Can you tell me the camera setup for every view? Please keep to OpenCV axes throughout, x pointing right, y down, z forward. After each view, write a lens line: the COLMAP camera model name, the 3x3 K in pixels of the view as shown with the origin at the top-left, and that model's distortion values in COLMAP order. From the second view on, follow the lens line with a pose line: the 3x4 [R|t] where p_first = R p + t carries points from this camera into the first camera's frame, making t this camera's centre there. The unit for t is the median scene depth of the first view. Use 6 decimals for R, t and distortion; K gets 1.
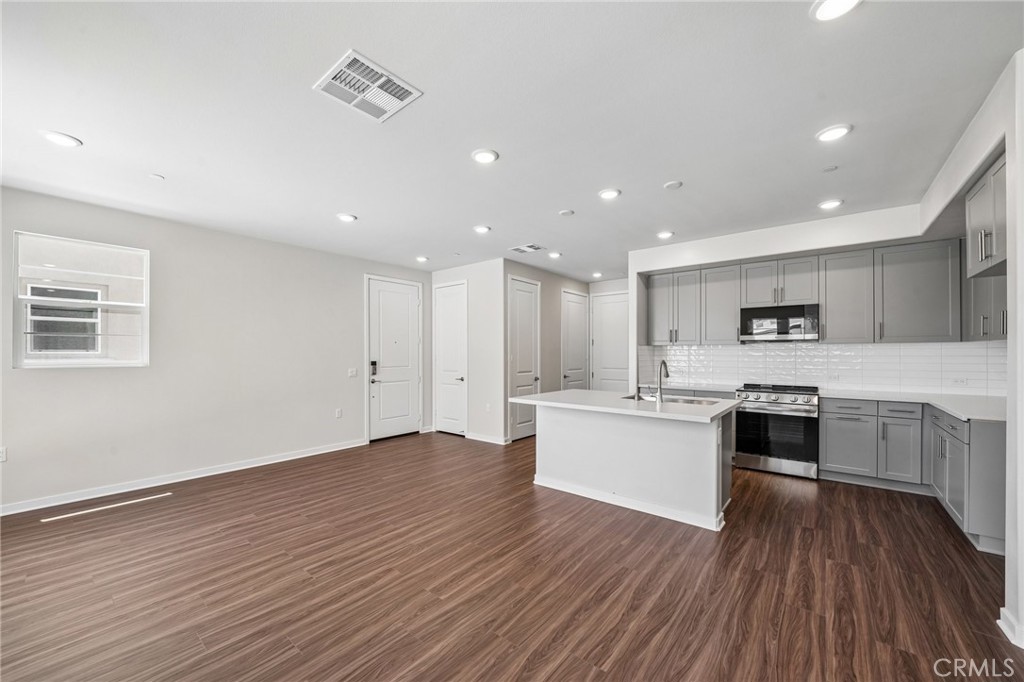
lens RADIAL K [[411.1, 0, 511.2], [0, 411.1, 355.9], [0, 0, 1]] dist [-0.025444, 0.008490]
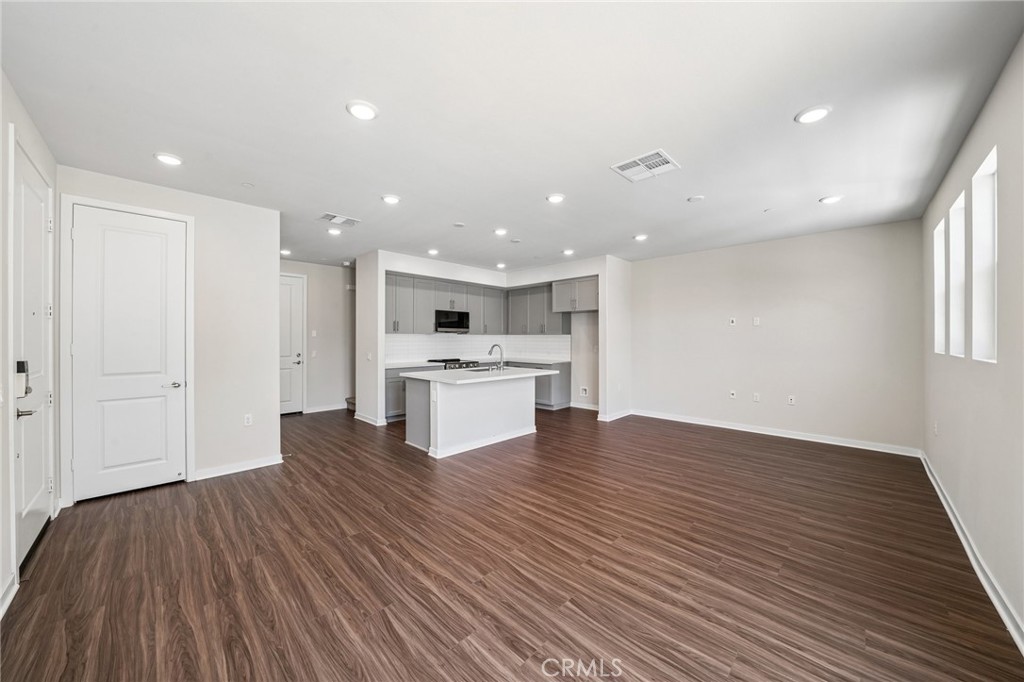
lens RADIAL K [[358.3, 0, 530.8], [0, 358.3, 341.5], [0, 0, 1]] dist [-0.013515, 0.000133]
pose [[0.032032, -0.001379, 0.999486, -1.212513], [0.006523, 0.999978, 0.001171, -0.001680], [-0.999466, 0.006482, 0.032040, 0.988723]]
